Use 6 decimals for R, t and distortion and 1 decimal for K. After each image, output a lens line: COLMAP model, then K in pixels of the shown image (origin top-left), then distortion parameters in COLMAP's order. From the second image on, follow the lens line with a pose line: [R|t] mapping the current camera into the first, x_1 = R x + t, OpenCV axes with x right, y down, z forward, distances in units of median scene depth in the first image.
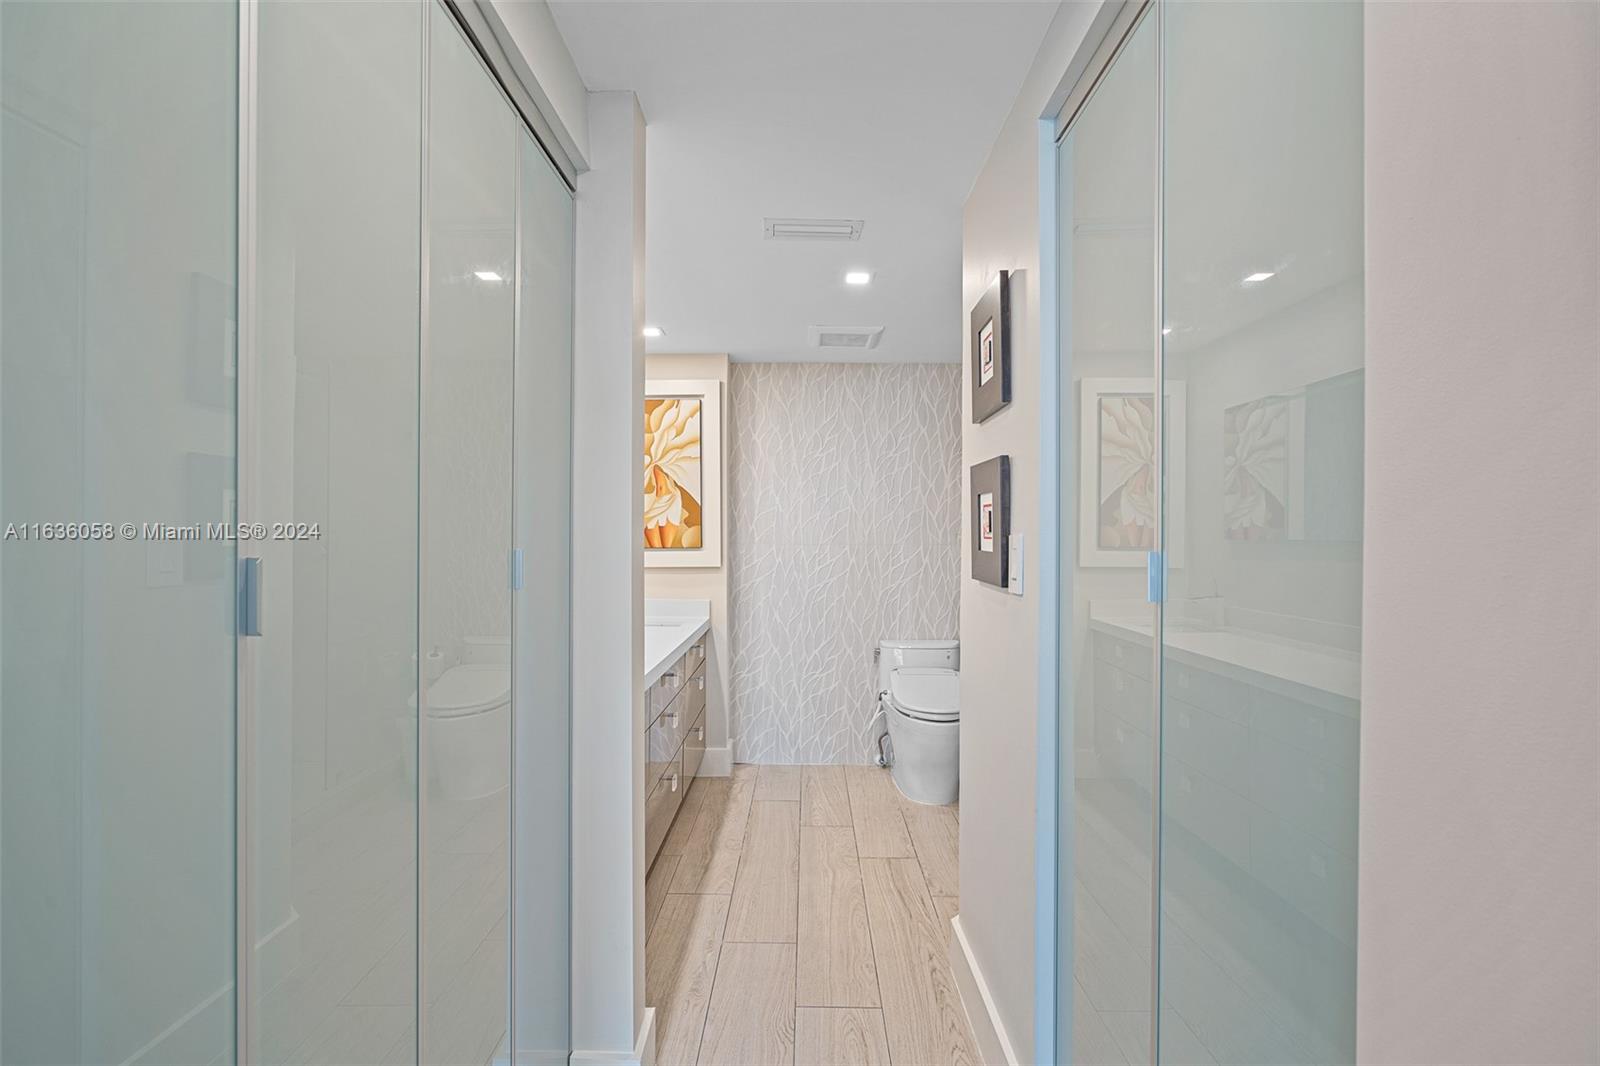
lens RADIAL K [[732.0, 0, 799.9], [0, 732.0, 539.2], [0, 0, 1]] dist [-0.001827, 0.000366]
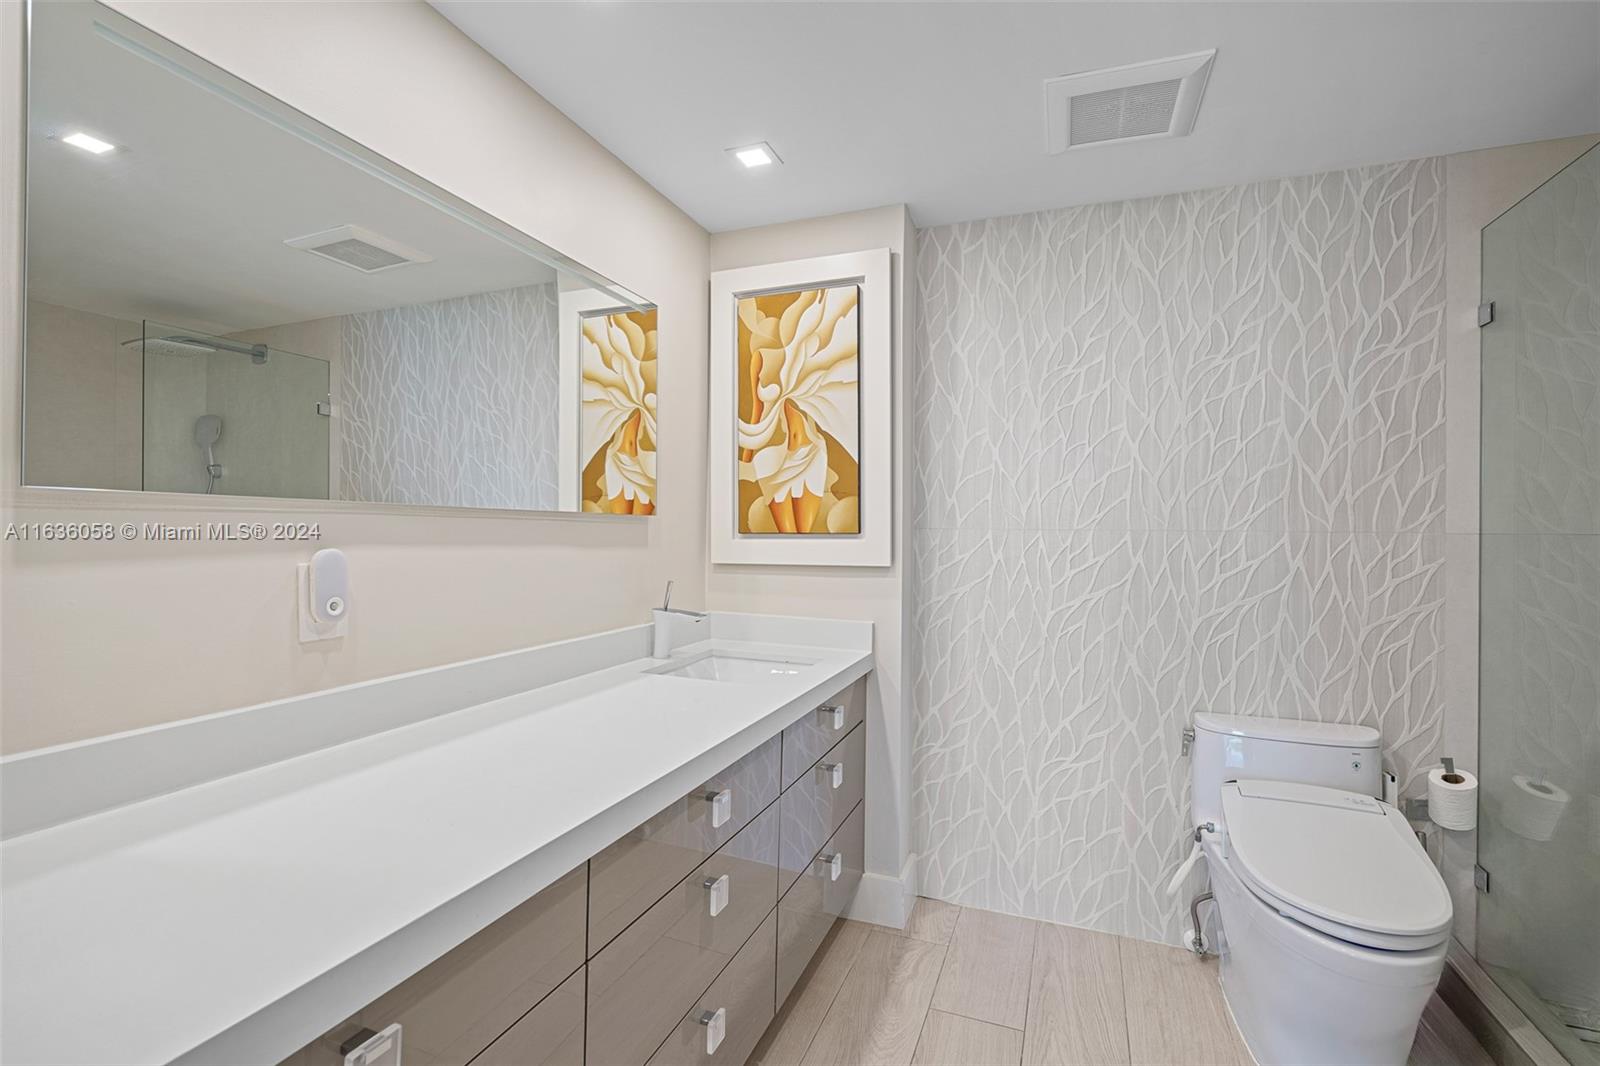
lens RADIAL K [[723.3, 0, 797.4], [0, 723.3, 528.4], [0, 0, 1]] dist [-0.001857, 0.000629]
pose [[0.934928, 0.003901, -0.354817, 0.027538], [-0.009583, 0.999852, -0.014257, 0.016387], [0.354709, 0.016730, 0.934827, 0.431712]]
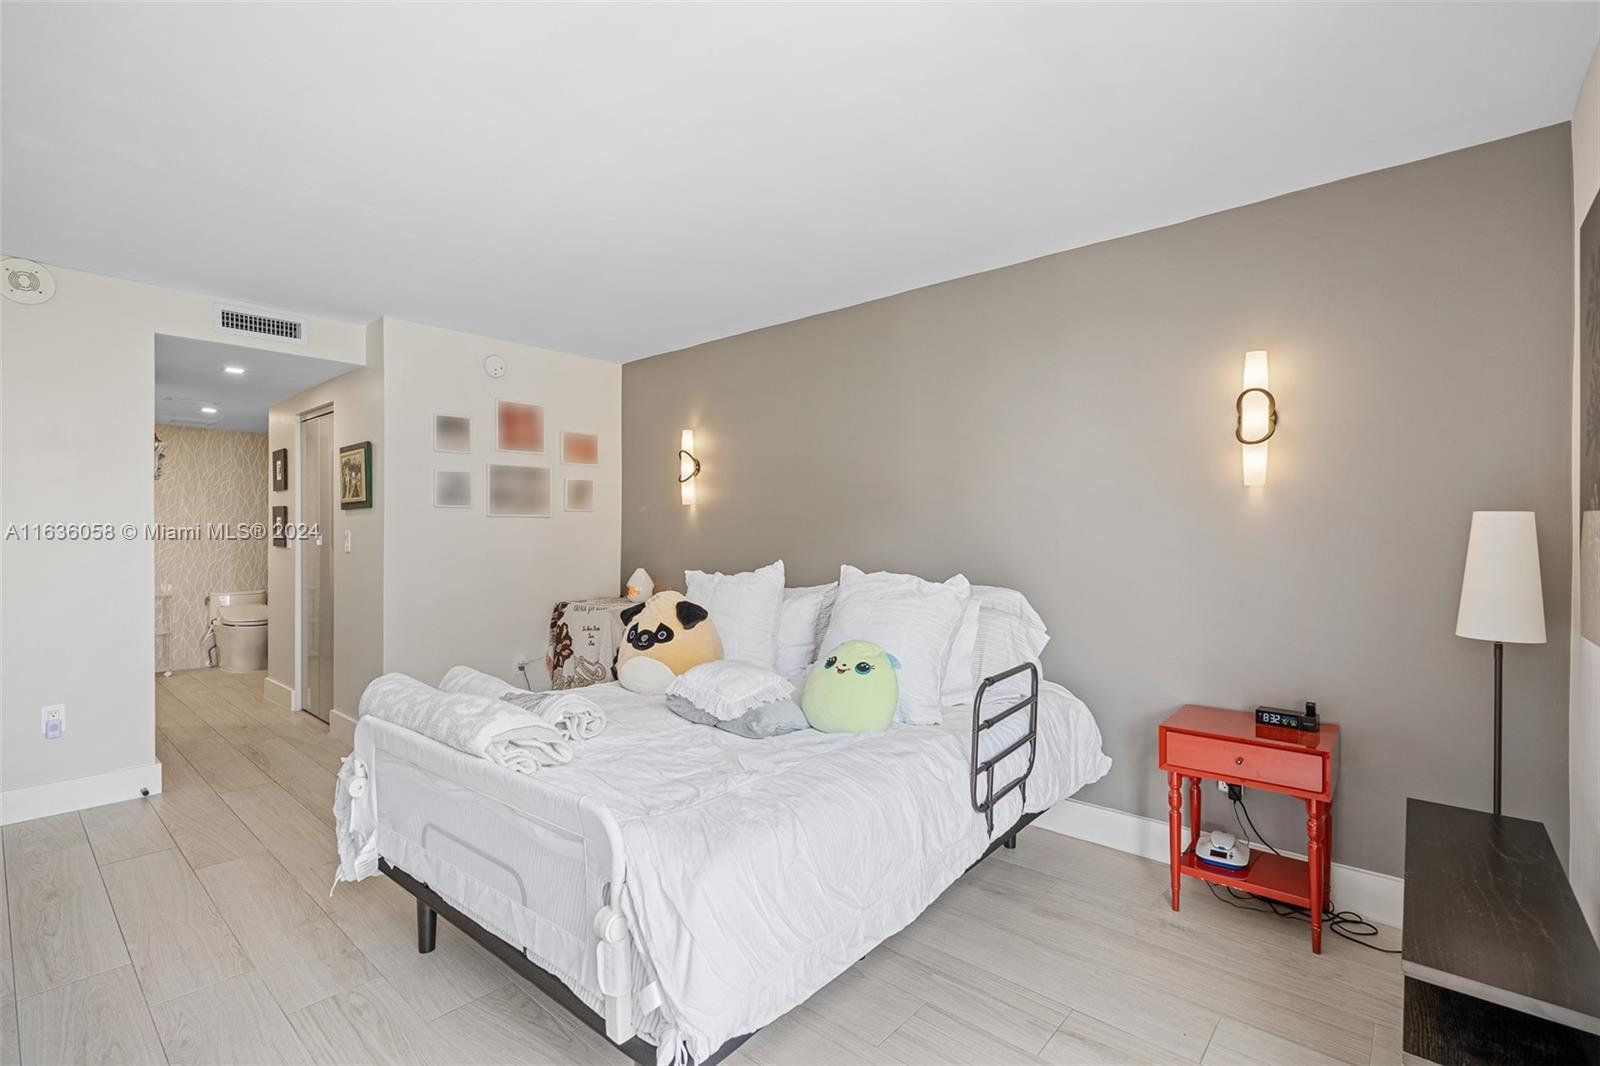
lens RADIAL K [[727.7, 0, 799.6], [0, 727.7, 523.9], [0, 0, 1]] dist [-0.001014, 0.000072]
pose [[0.657309, -0.003206, 0.753614, -0.275637], [0.006934, 0.999974, -0.001794, -0.008853], [-0.753589, 0.006405, 0.657315, -1.204319]]
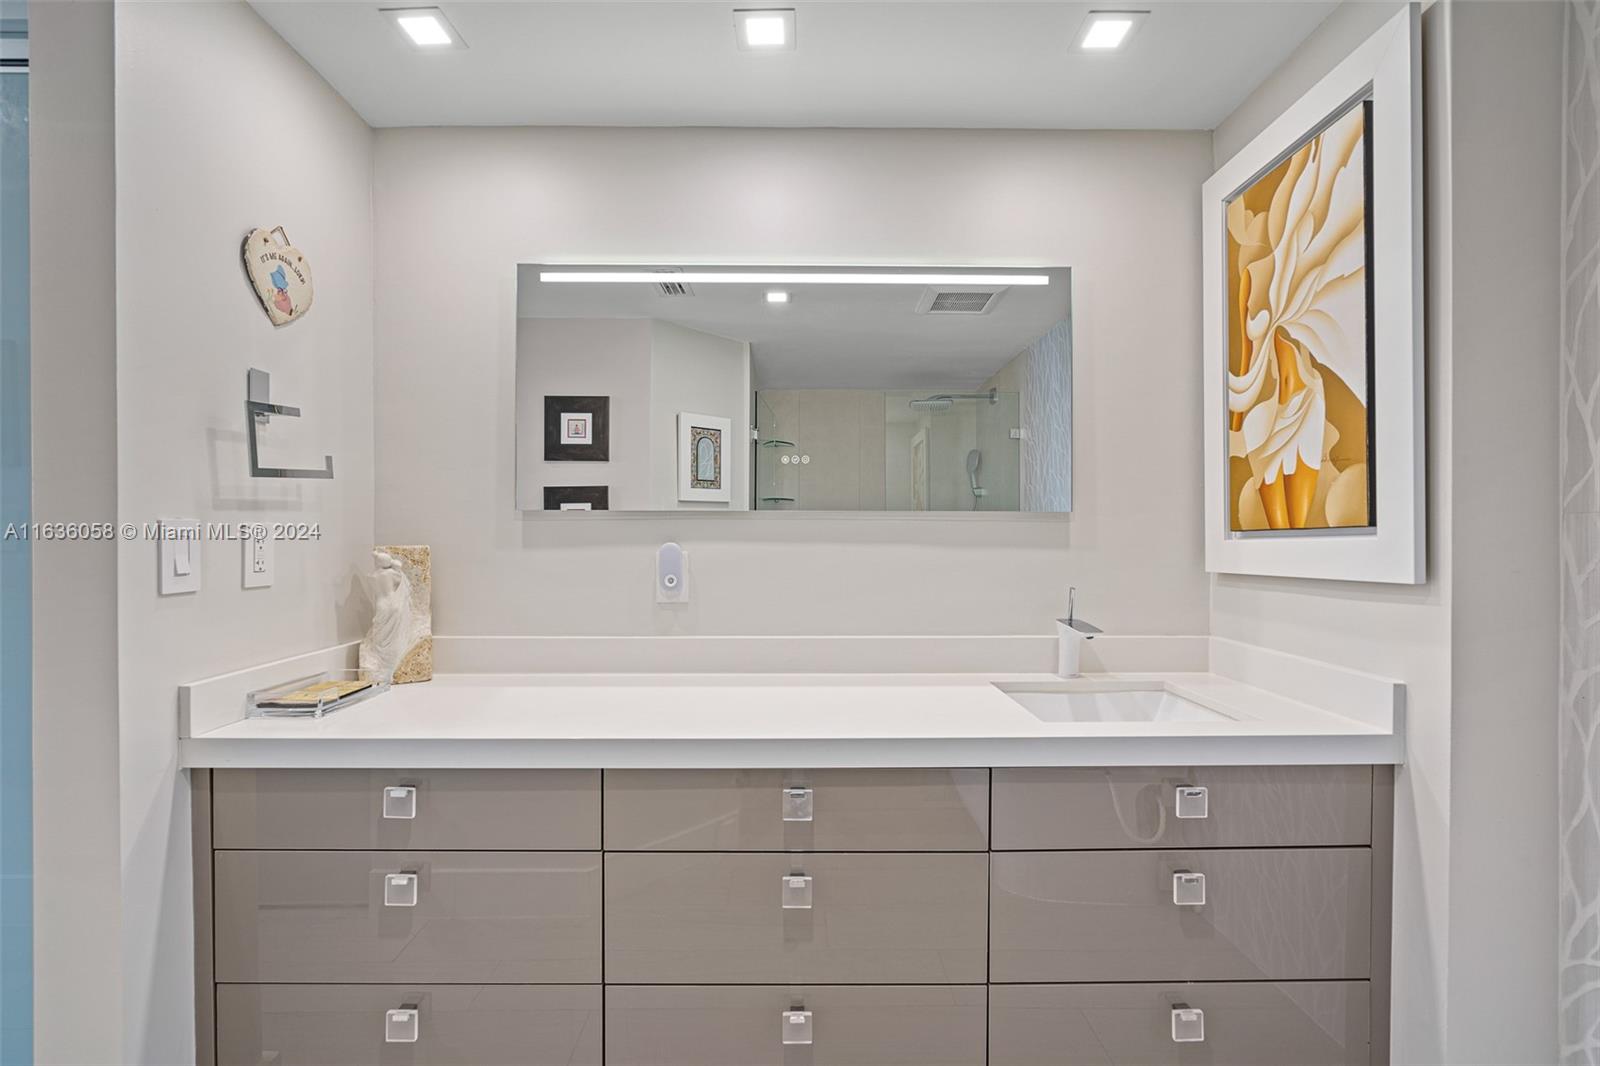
lens RADIAL K [[733.9, 0, 803.9], [0, 733.9, 552.0], [0, 0, 1]] dist [0.001853, 0.000495]
pose [[0.014337, 0.010212, -0.999845, 0.211164], [-0.008541, 0.999913, 0.010090, 0.022644], [0.999861, 0.008395, 0.014423, 0.724848]]
